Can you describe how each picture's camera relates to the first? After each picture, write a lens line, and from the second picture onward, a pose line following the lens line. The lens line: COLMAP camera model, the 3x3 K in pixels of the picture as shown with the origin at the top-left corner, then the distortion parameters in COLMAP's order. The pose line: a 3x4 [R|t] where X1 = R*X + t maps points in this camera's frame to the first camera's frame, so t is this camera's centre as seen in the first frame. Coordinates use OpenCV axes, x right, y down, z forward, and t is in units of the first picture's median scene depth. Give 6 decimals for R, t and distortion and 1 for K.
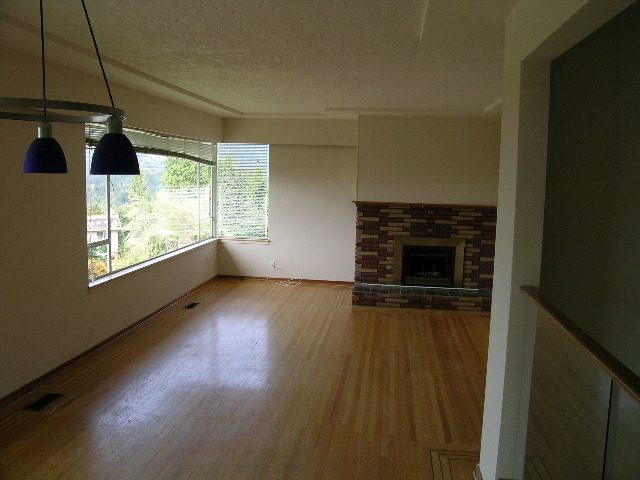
lens RADIAL K [[531.0, 0, 328.6], [0, 531.0, 233.2], [0, 0, 1]] dist [-0.147585, 0.130416]
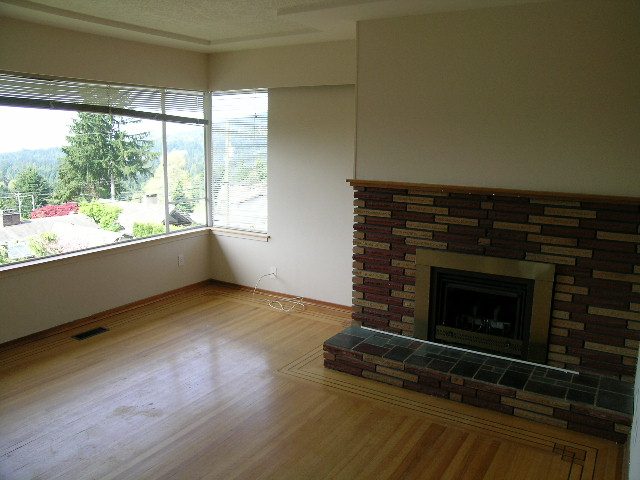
lens RADIAL K [[531.0, 0, 328.6], [0, 531.0, 233.2], [0, 0, 1]] dist [-0.147585, 0.130416]
pose [[0.914700, 0.057322, -0.400047, 0.253812], [-0.035564, 0.997467, 0.061609, -0.038240], [0.402565, -0.042127, 0.914421, 0.484692]]
